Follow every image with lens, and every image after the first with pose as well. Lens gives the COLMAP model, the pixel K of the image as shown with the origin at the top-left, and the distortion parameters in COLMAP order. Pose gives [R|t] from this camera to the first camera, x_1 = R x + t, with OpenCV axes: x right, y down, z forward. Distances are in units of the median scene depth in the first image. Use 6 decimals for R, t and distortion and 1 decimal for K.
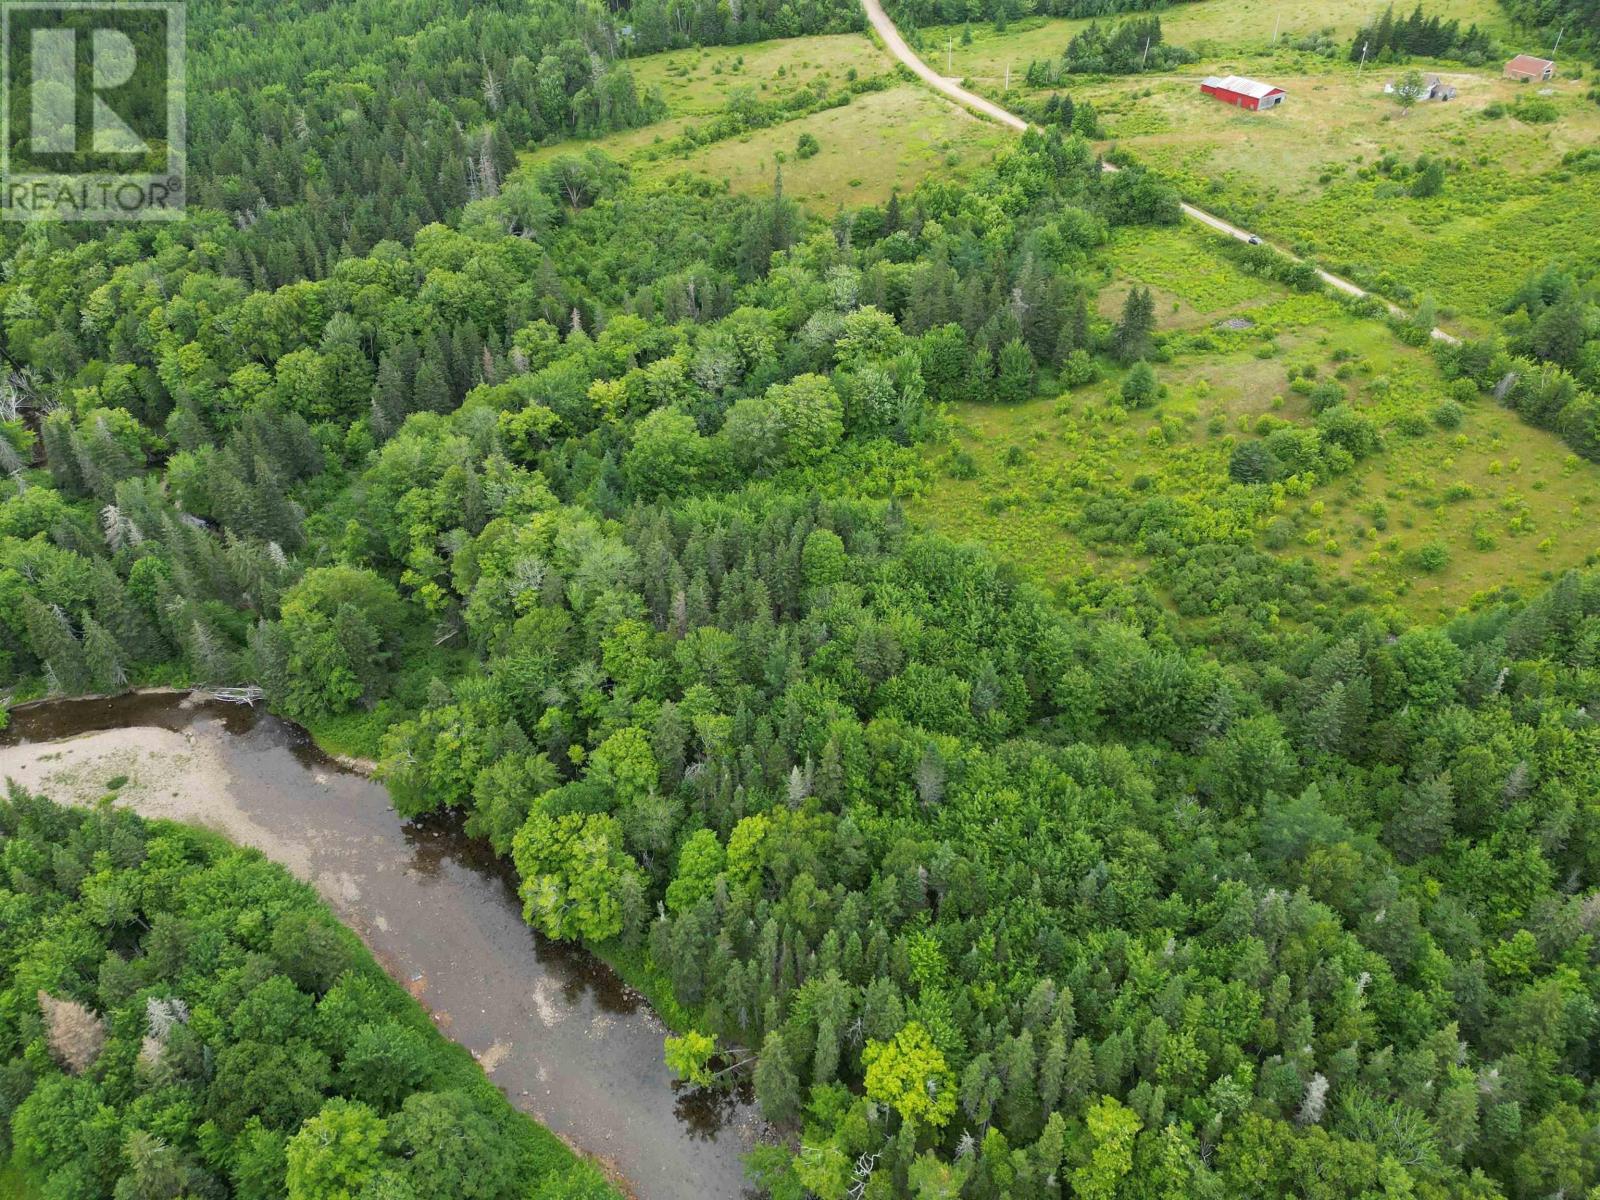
lens RADIAL K [[1114.3, 0, 798.4], [0, 1114.3, 592.6], [0, 0, 1]] dist [0.080380, -0.079592]
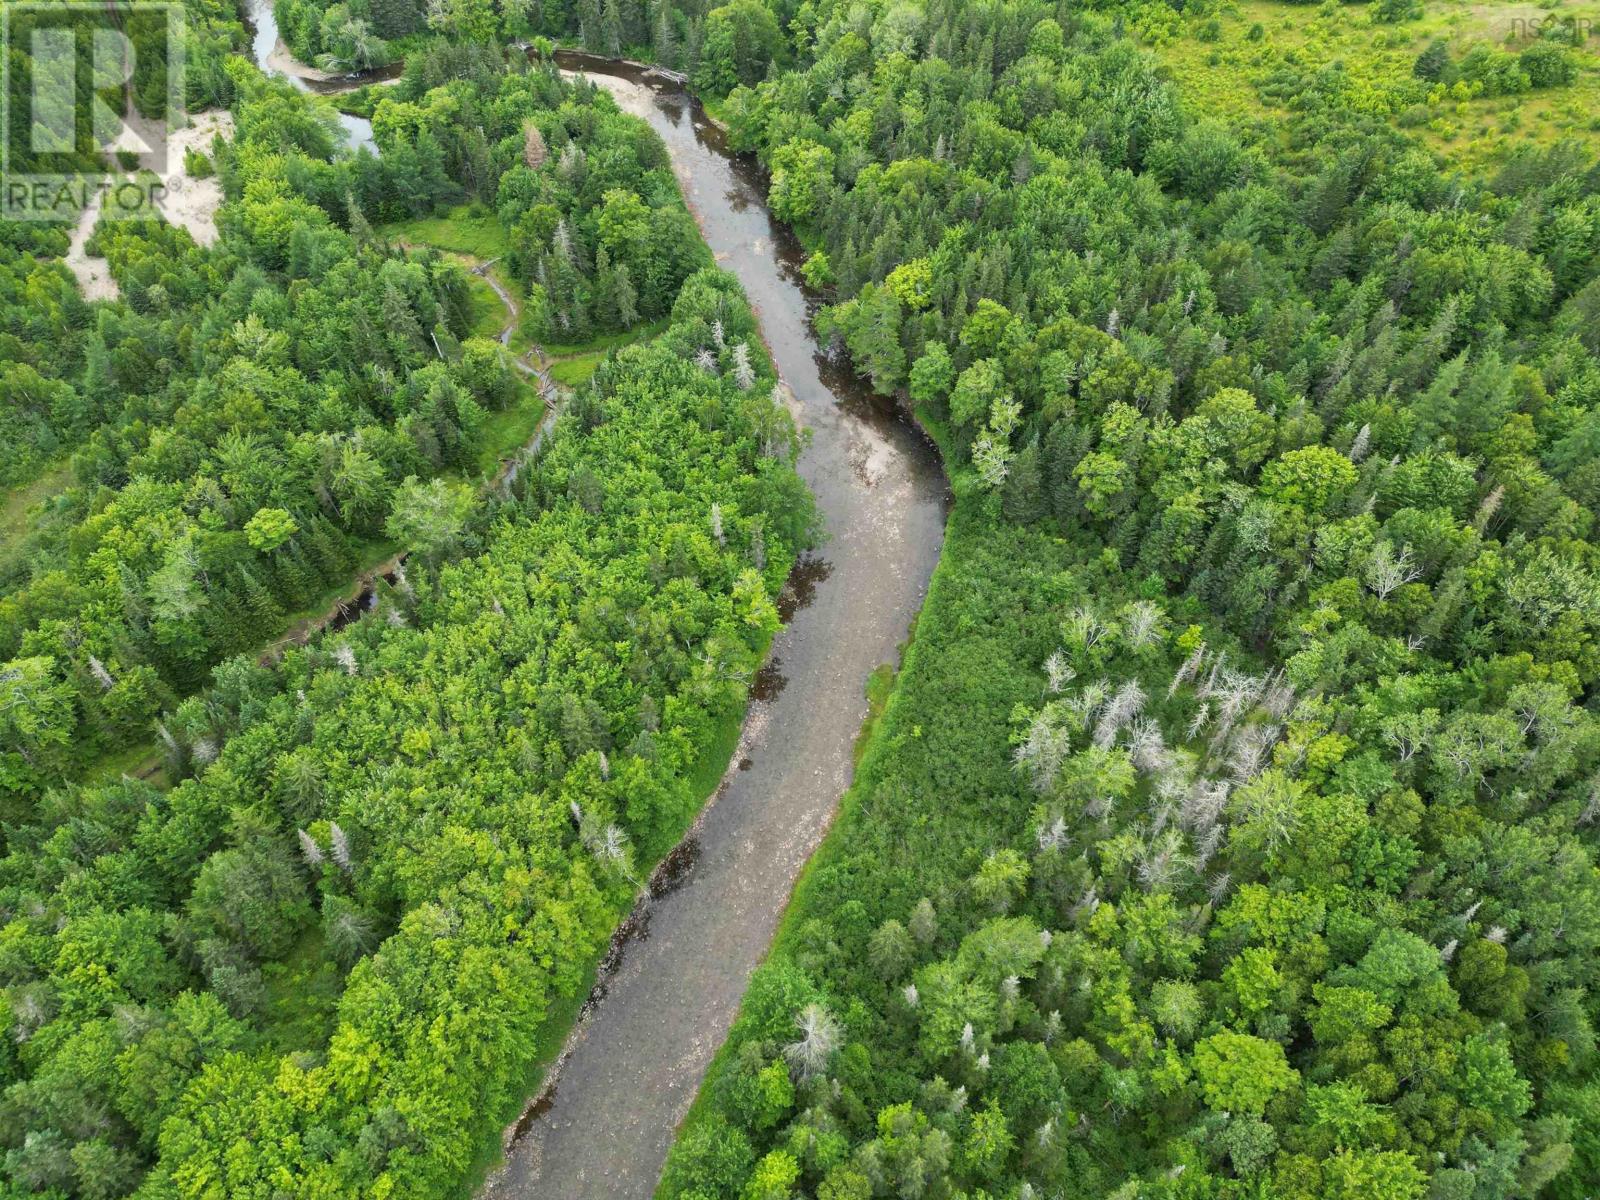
lens RADIAL K [[1107.7, 0, 800.0], [0, 1107.7, 600.0], [0, 0, 1]] dist [0.072387, -0.065653]
pose [[0.864543, 0.380515, -0.328290, 0.322400], [-0.311110, 0.918246, 0.245022, 0.238881], [0.394685, -0.109698, 0.912245, -0.307589]]
